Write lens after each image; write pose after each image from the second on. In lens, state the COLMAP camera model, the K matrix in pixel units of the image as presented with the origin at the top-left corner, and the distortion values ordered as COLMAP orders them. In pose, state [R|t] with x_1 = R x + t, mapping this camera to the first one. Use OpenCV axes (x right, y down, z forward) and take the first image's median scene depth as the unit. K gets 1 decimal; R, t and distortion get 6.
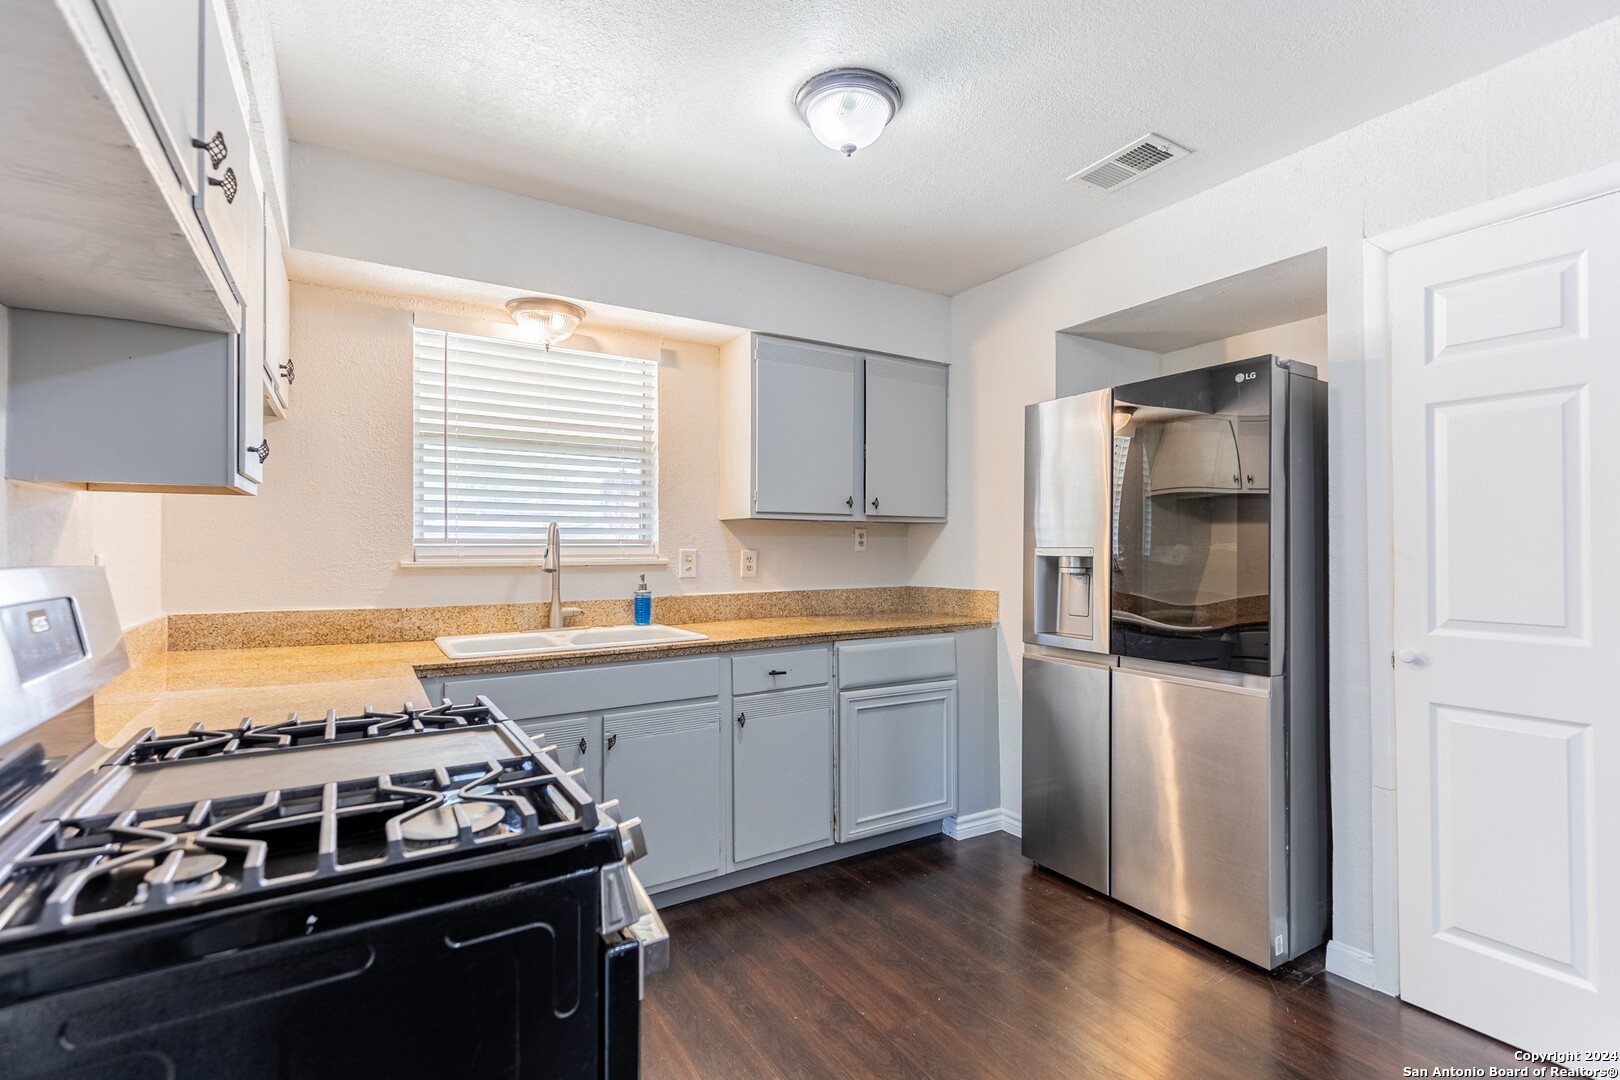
lens RADIAL K [[742.3, 0, 813.0], [0, 742.3, 538.3], [0, 0, 1]] dist [0.012531, -0.000268]
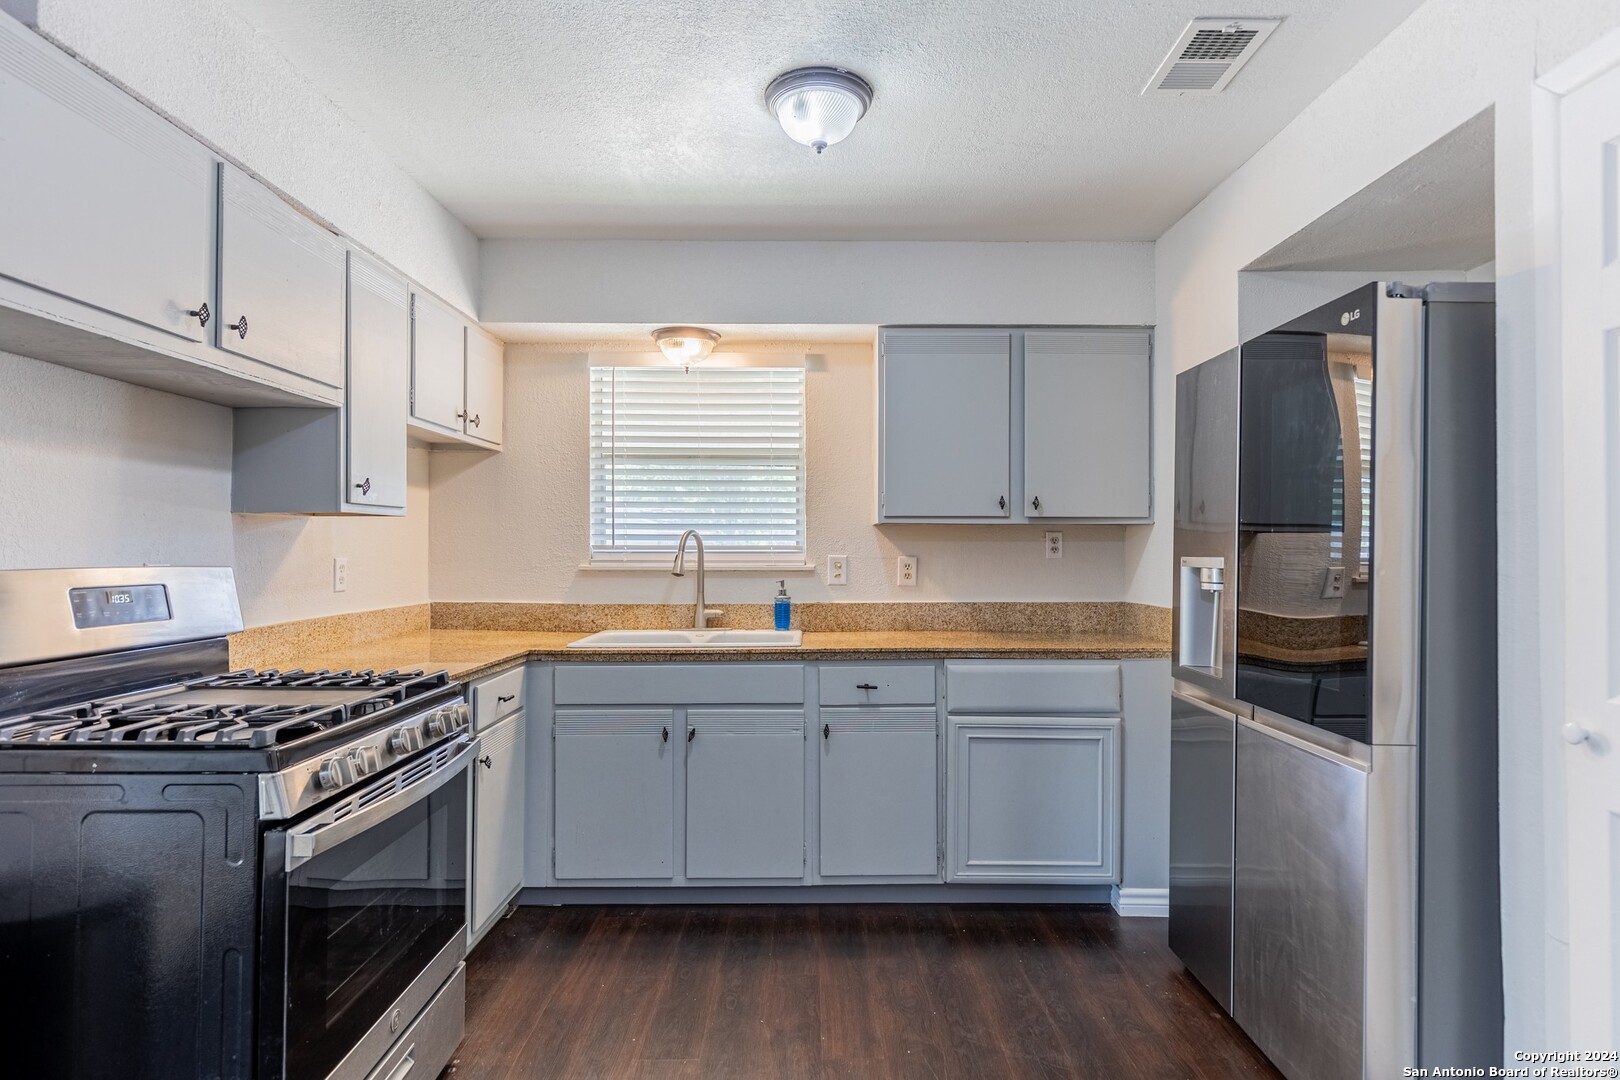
lens RADIAL K [[848.4, 0, 813.7], [0, 848.4, 537.5], [0, 0, 1]] dist [0.003287, 0.000025]
pose [[0.851574, -0.005216, -0.524209, 0.439372], [0.003855, 0.999986, -0.003688, -0.005470], [0.524221, 0.001120, 0.851581, 0.038727]]
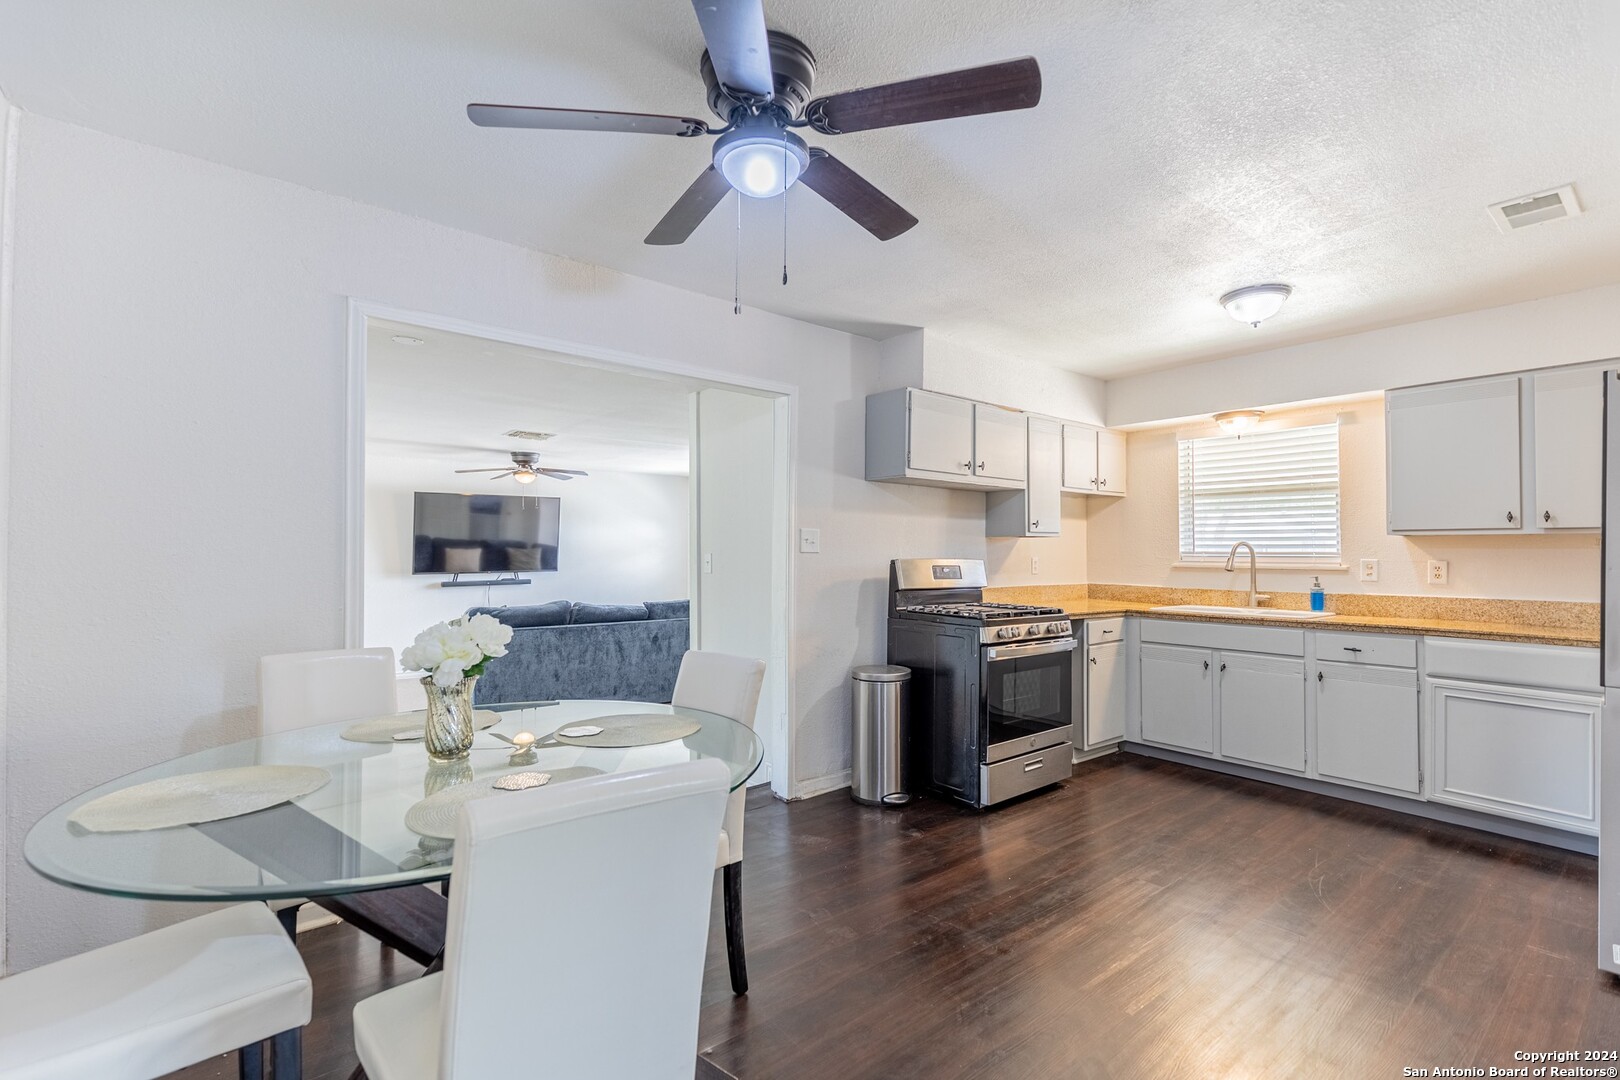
lens RADIAL K [[725.1, 0, 814.3], [0, 725.1, 537.4], [0, 0, 1]] dist [0.014067, -0.005021]
pose [[0.130770, -0.020618, -0.991198, 1.103453], [0.005248, 0.999784, -0.020104, -0.003541], [0.991399, -0.002573, 0.130850, -0.154276]]
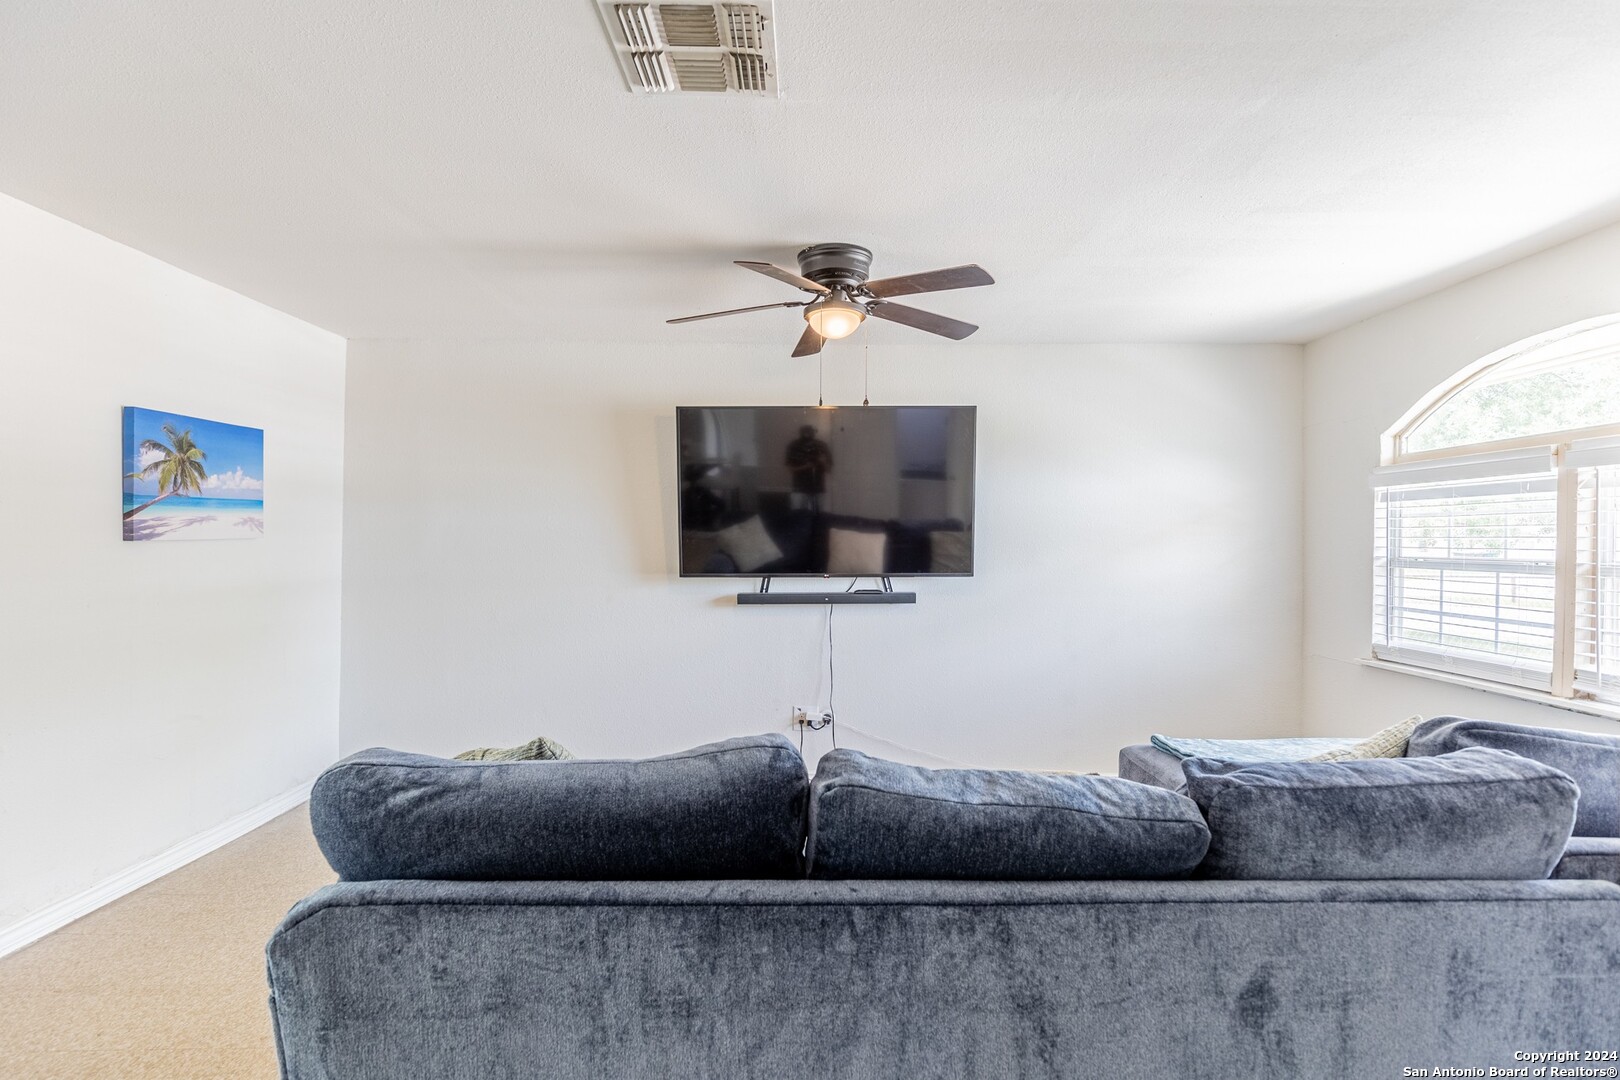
lens RADIAL K [[779.5, 0, 824.2], [0, 779.5, 541.6], [0, 0, 1]] dist [0.000267, -0.000239]
pose [[-0.512967, -0.005625, -0.858390, -0.731469], [-0.000667, 0.999981, -0.006155, 0.017369], [0.858408, -0.002585, -0.512961, -0.334715]]
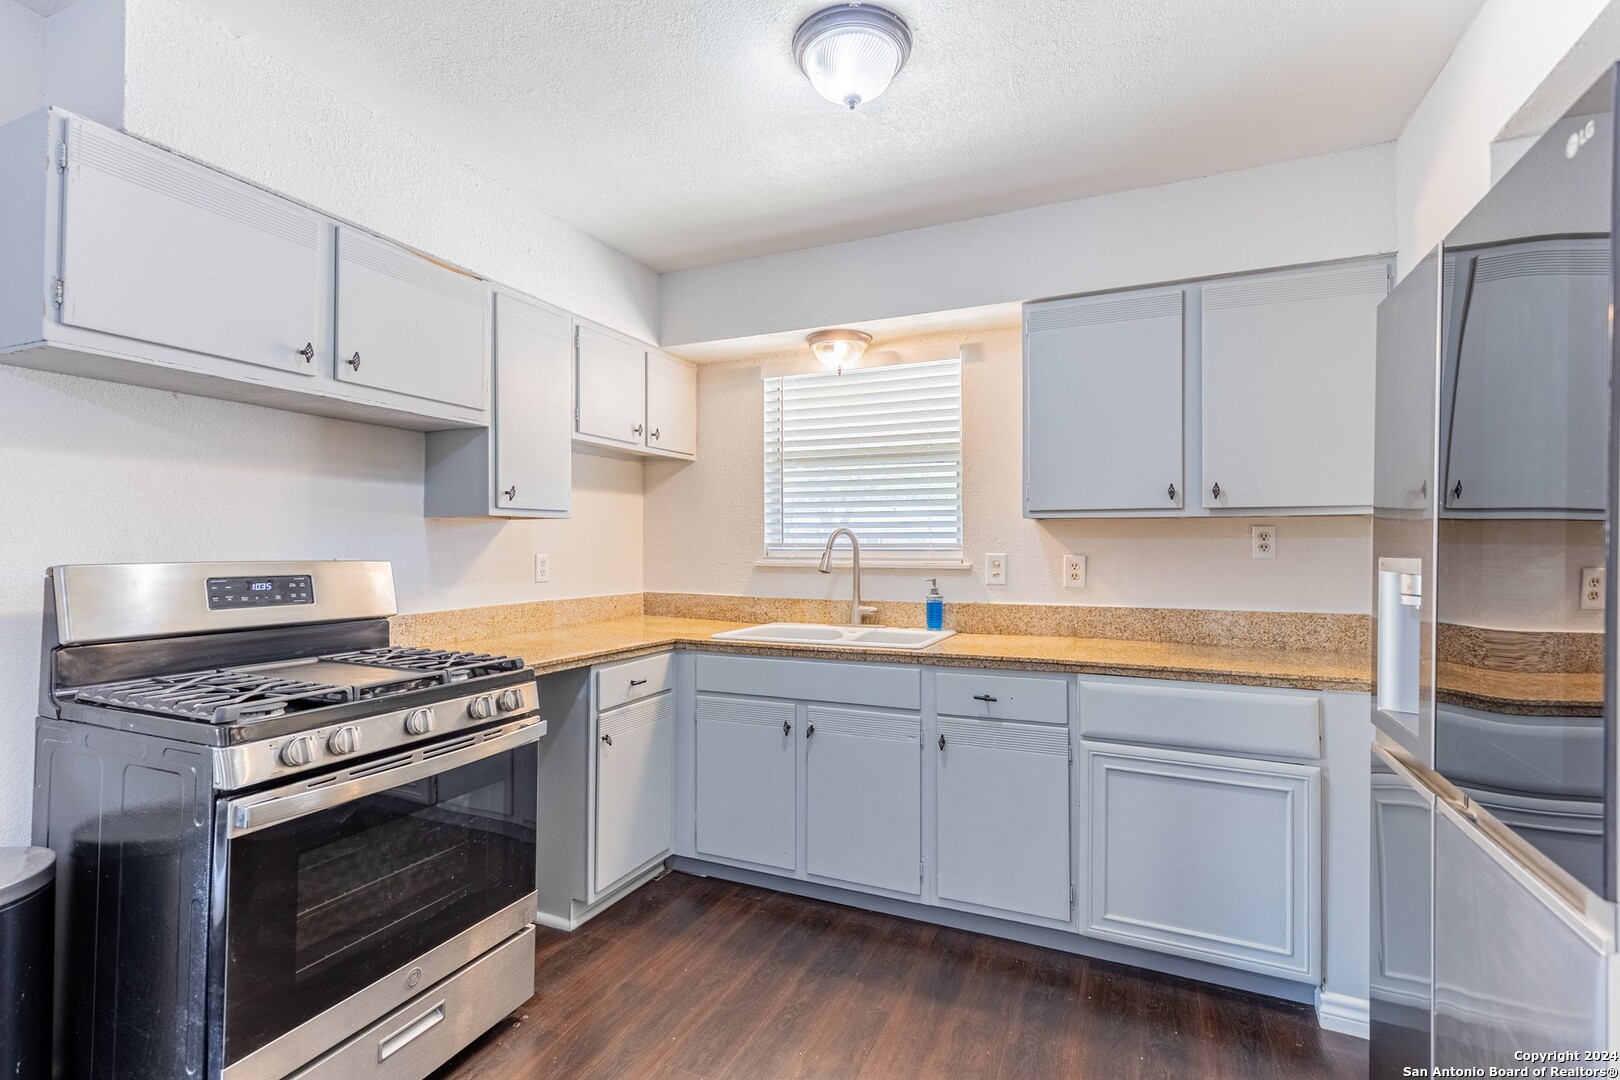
lens RADIAL K [[739.8, 0, 813.4], [0, 739.8, 535.5], [0, 0, 1]] dist [0.008936, -0.000702]
pose [[0.560410, -0.010988, -0.828142, 0.525814], [0.007646, 0.999938, -0.008094, -0.002279], [0.828180, -0.001796, 0.560460, 0.334656]]
